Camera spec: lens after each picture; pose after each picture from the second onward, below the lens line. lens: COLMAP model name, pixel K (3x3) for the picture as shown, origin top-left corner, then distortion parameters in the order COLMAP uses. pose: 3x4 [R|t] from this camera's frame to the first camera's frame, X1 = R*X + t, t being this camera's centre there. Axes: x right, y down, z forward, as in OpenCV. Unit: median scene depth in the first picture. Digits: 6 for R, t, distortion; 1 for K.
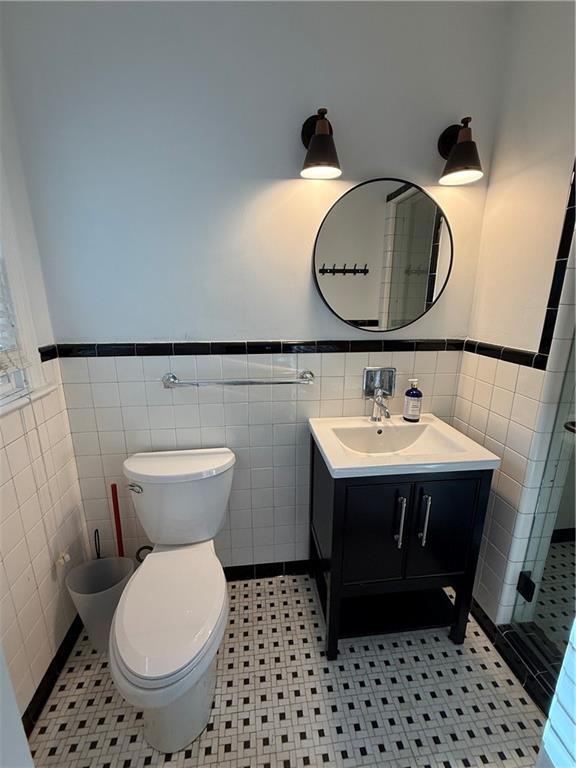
lens RADIAL K [[335.0, 0, 286.8], [0, 335.0, 383.5], [0, 0, 1]] dist [-0.001447, -0.000135]
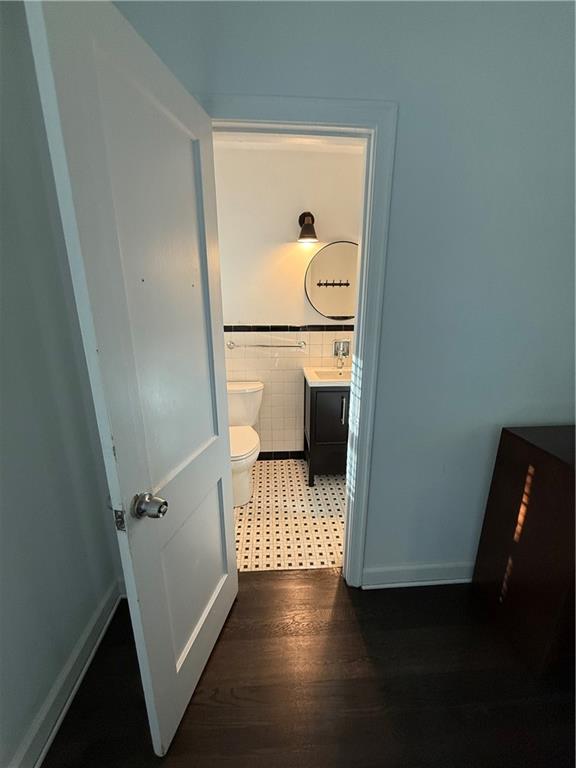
lens RADIAL K [[308.7, 0, 288.2], [0, 308.7, 377.4], [0, 0, 1]] dist [0.000629, 0.000301]
pose [[0.998152, 0.013388, -0.059269, 0.092497], [-0.013649, 0.999899, -0.003998, 0.183169], [0.059210, 0.004800, 0.998234, -0.769292]]
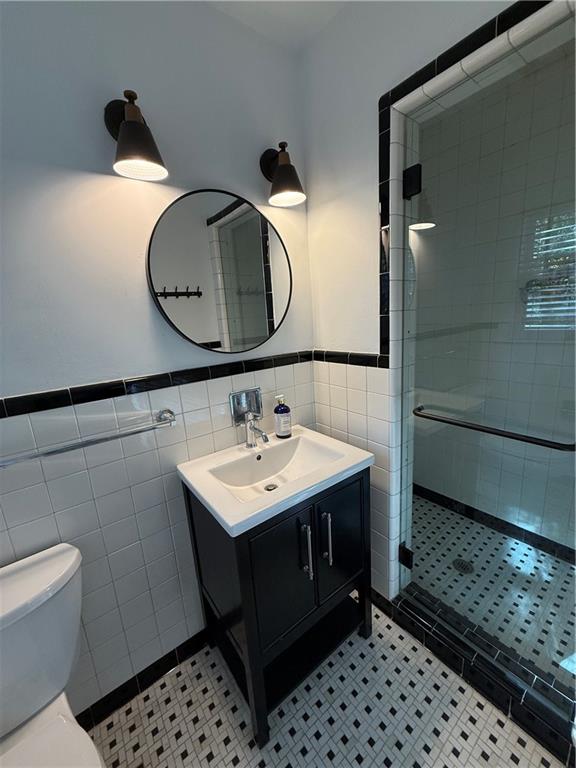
lens RADIAL K [[308.7, 0, 289.7], [0, 308.7, 382.1], [0, 0, 1]] dist [0.000629, 0.000301]
pose [[0.857654, -0.165506, 0.486866, -0.034805], [0.193156, 0.981145, -0.006728, -0.041990], [-0.476572, 0.099811, 0.873451, 0.194764]]
